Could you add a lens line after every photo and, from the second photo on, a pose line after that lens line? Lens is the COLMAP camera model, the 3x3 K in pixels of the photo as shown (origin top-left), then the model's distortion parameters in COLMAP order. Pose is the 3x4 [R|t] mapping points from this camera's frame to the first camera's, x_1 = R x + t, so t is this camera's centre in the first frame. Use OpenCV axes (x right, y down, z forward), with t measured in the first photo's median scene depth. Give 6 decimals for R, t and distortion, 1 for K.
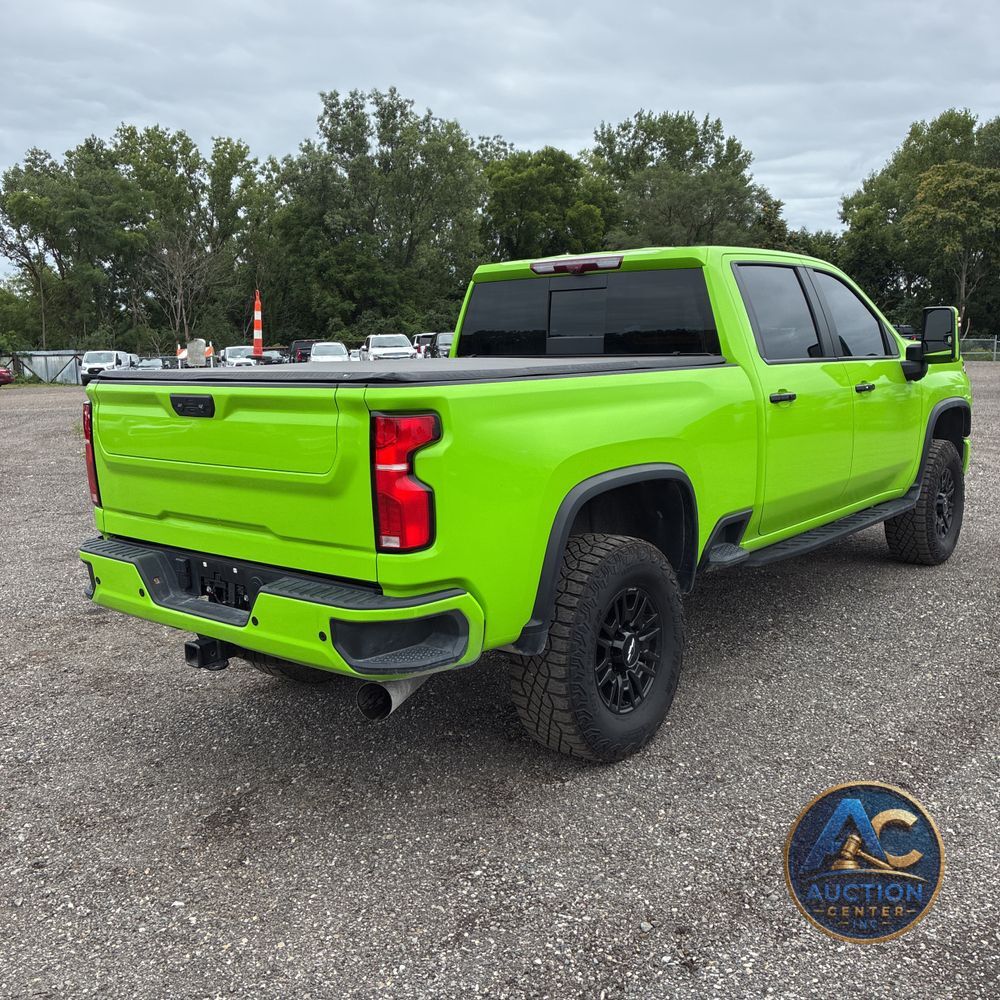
lens RADIAL K [[1006.8, 0, 498.1], [0, 1006.8, 487.4], [0, 0, 1]] dist [0.052065, -0.028561]
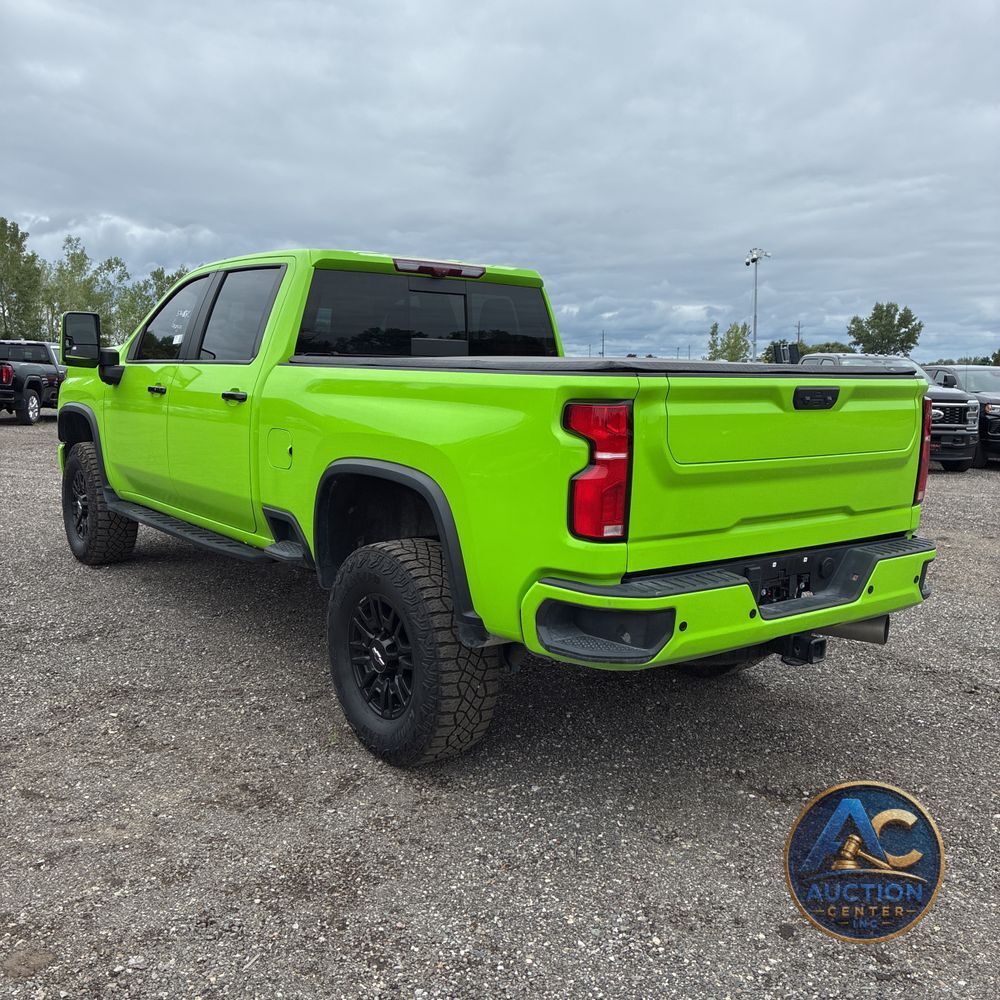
lens RADIAL K [[1017.0, 0, 496.7], [0, 1017.0, 478.5], [0, 0, 1]] dist [0.030768, -0.004184]
pose [[0.236406, -0.086124, 0.967830, -0.840173], [0.115442, 0.991499, 0.060032, -0.061473], [-0.964772, 0.097536, 0.244338, 0.660970]]
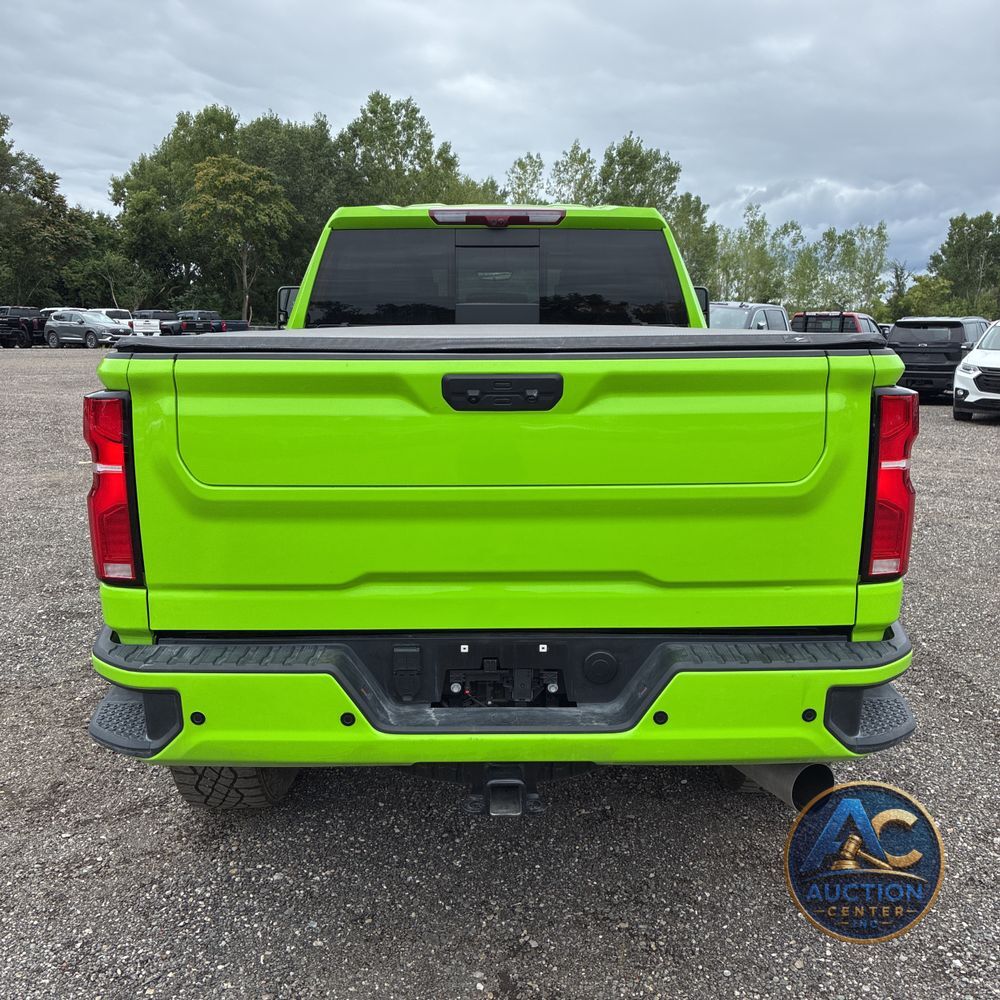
lens RADIAL K [[1017.0, 0, 496.7], [0, 1017.0, 478.5], [0, 0, 1]] dist [0.030768, -0.004184]
pose [[0.771892, -0.081628, 0.630491, -0.431246], [0.079061, 0.996350, 0.032202, -0.030436], [-0.630818, 0.024991, 0.775528, 0.329437]]
